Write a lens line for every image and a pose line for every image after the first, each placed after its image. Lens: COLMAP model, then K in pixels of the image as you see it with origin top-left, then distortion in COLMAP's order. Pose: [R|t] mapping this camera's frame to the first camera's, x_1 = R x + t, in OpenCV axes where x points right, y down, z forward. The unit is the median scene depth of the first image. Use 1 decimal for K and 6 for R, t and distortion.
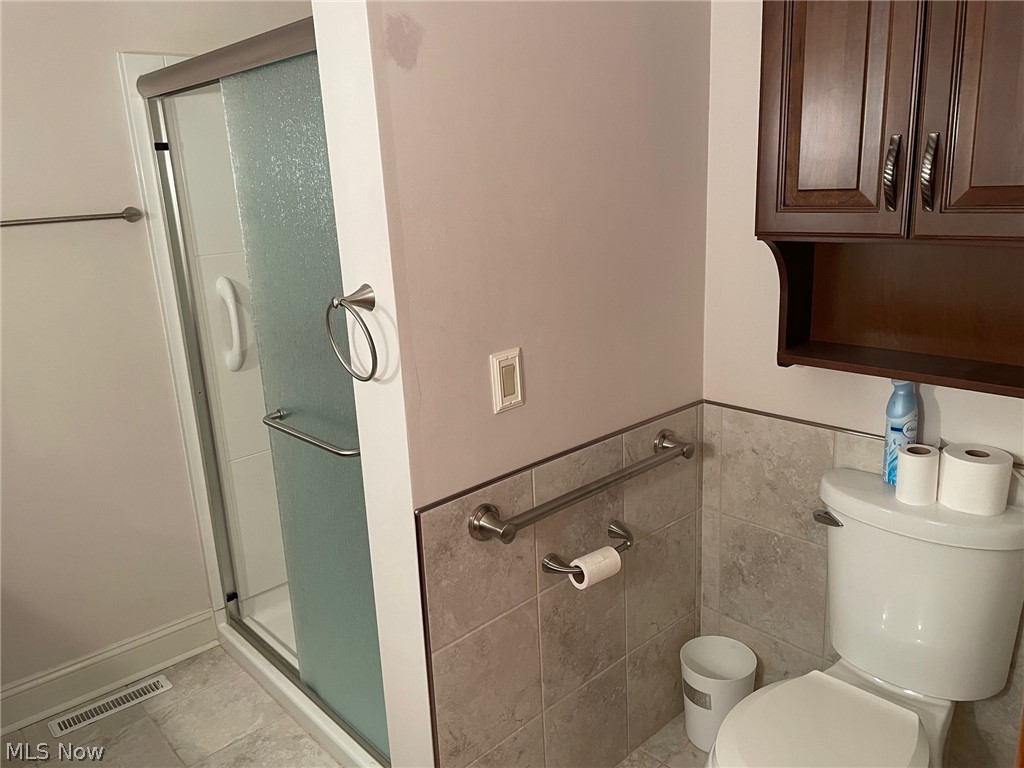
lens RADIAL K [[771.9, 0, 511.5], [0, 771.9, 377.6], [0, 0, 1]] dist [0.080457, -0.100662]
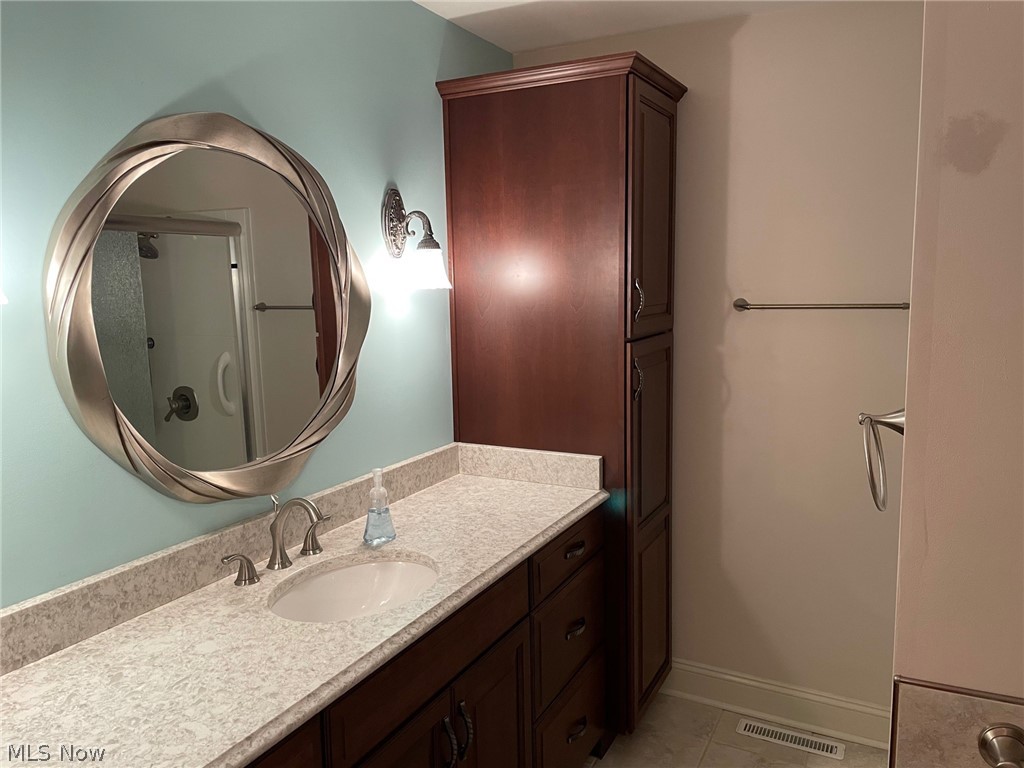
lens RADIAL K [[771.9, 0, 511.7], [0, 771.9, 387.9], [0, 0, 1]] dist [0.080457, -0.100662]
pose [[0.342511, 0.171278, -0.923770, 0.292012], [-0.231601, 0.968292, 0.093660, -0.073004], [0.910520, 0.181867, 0.371318, 0.146669]]
